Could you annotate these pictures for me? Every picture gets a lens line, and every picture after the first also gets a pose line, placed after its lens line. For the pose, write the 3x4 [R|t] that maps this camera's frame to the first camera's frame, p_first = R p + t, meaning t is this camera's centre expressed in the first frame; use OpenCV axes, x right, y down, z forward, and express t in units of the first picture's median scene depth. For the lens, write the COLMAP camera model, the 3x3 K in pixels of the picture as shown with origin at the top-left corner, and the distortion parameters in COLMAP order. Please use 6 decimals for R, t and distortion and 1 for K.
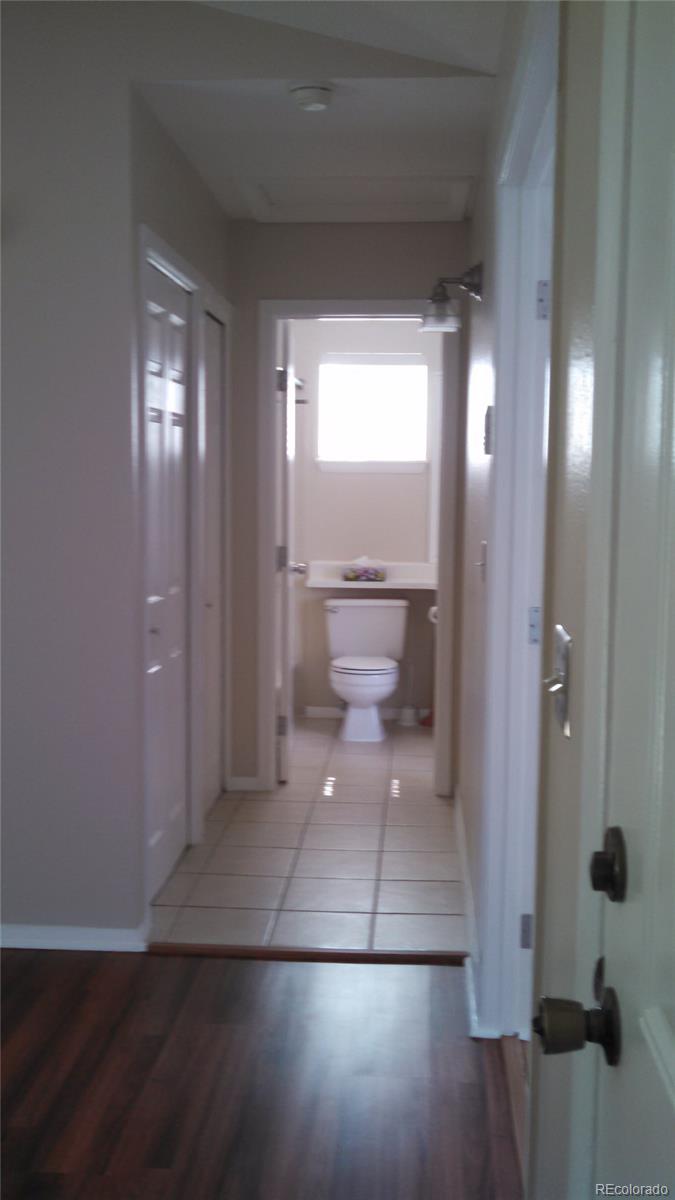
lens RADIAL K [[1165.3, 0, 354.7], [0, 1165.3, 600.7], [0, 0, 1]] dist [-0.000682, -0.013927]
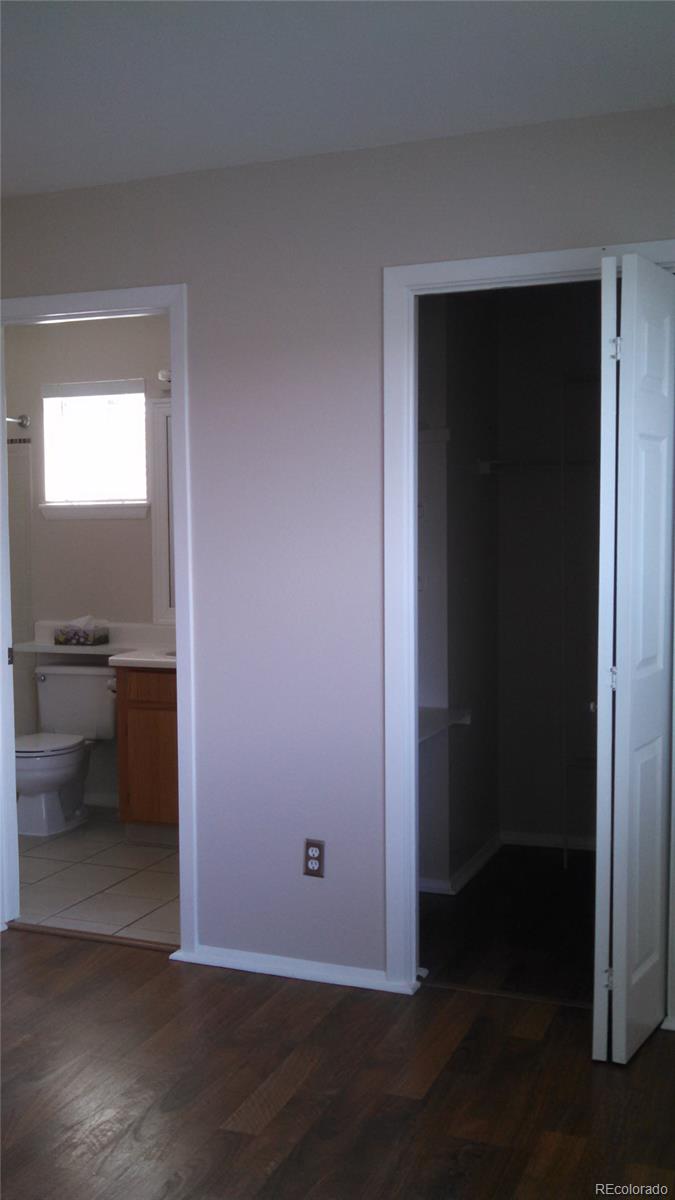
lens RADIAL K [[1165.3, 0, 354.7], [0, 1165.3, 600.7], [0, 0, 1]] dist [-0.000682, -0.013927]
pose [[0.952859, -0.002310, -0.303405, 0.467177], [-0.007225, 0.999515, -0.030302, -0.024953], [0.303328, 0.031066, 0.952380, 0.240046]]
